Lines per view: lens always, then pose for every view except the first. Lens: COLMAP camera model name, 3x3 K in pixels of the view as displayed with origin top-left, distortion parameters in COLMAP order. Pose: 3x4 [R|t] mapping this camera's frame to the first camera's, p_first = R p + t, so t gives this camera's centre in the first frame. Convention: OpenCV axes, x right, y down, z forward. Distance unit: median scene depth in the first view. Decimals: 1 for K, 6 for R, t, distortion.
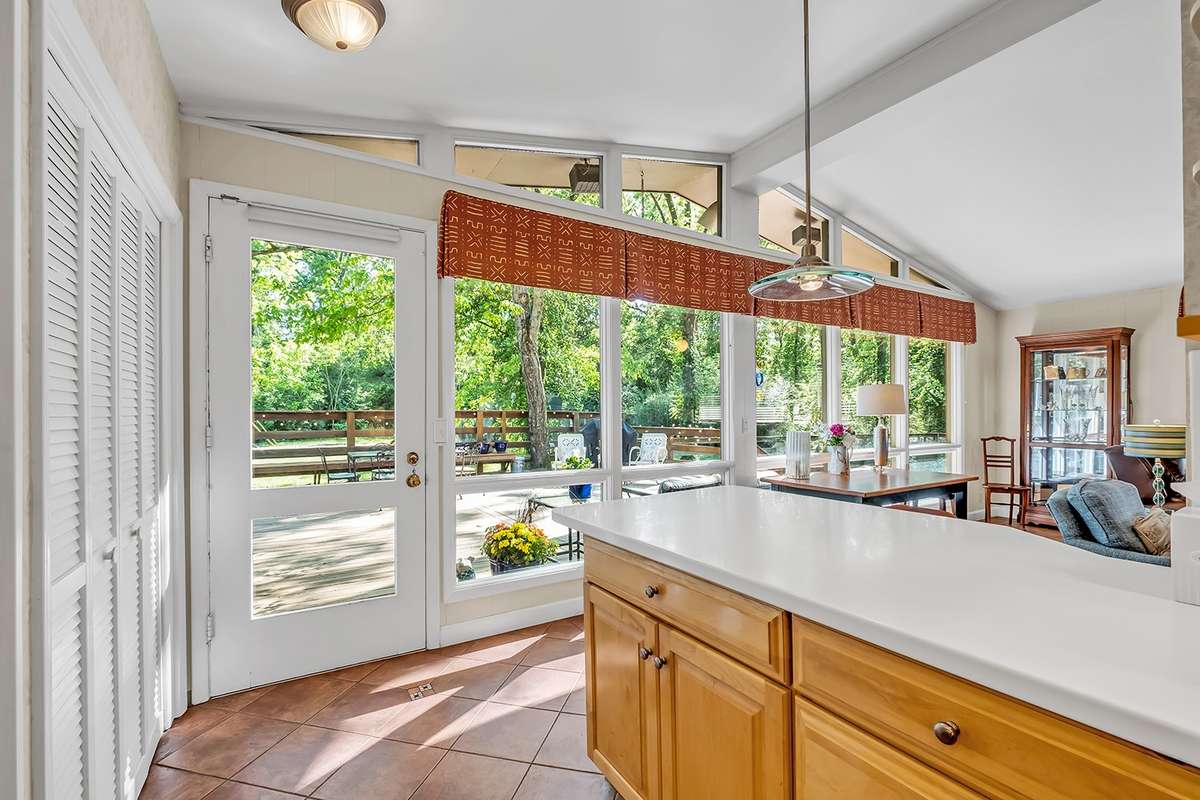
lens RADIAL K [[523.3, 0, 601.7], [0, 523.3, 410.5], [0, 0, 1]] dist [-0.002844, -0.000539]
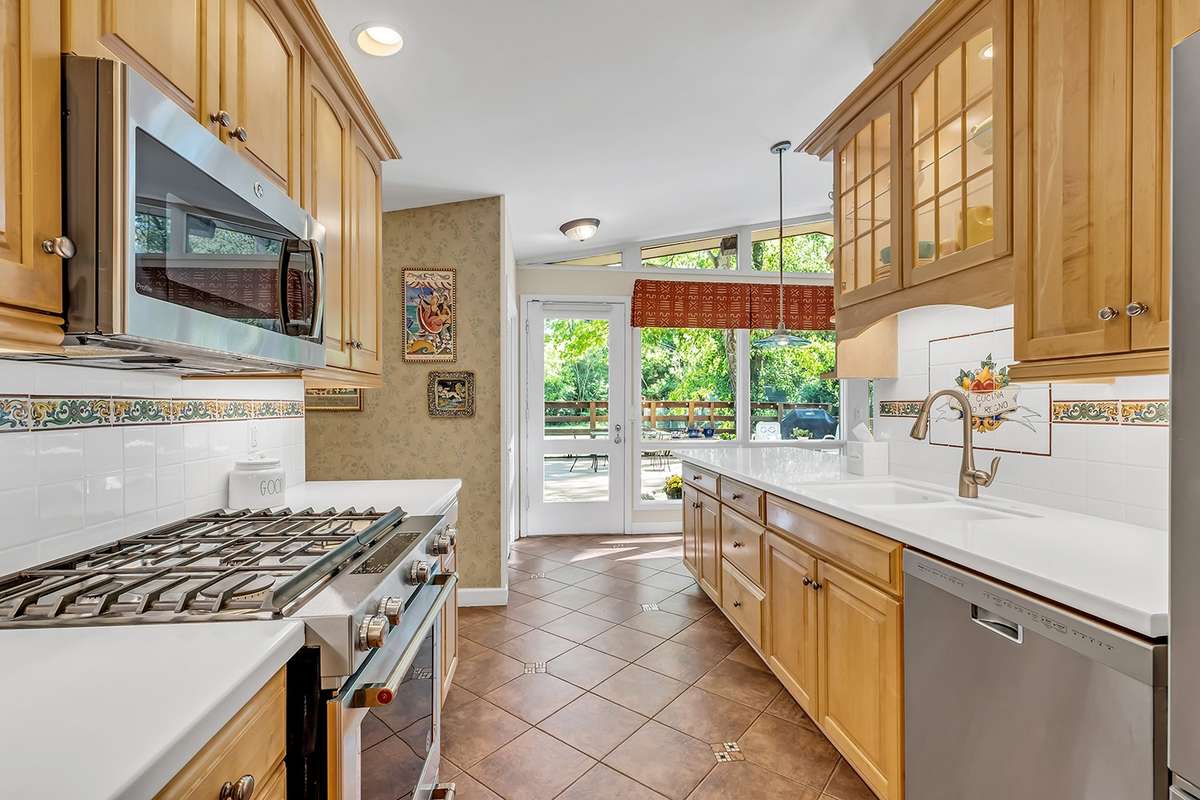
lens RADIAL K [[533.8, 0, 600.0], [0, 533.8, 400.0], [0, 0, 1]] dist [0.000391, 0.000053]
pose [[0.904630, 0.001491, -0.426195, 0.311534], [-0.002208, 0.999997, -0.001188, -0.003368], [0.426191, 0.002016, 0.904631, -0.590452]]
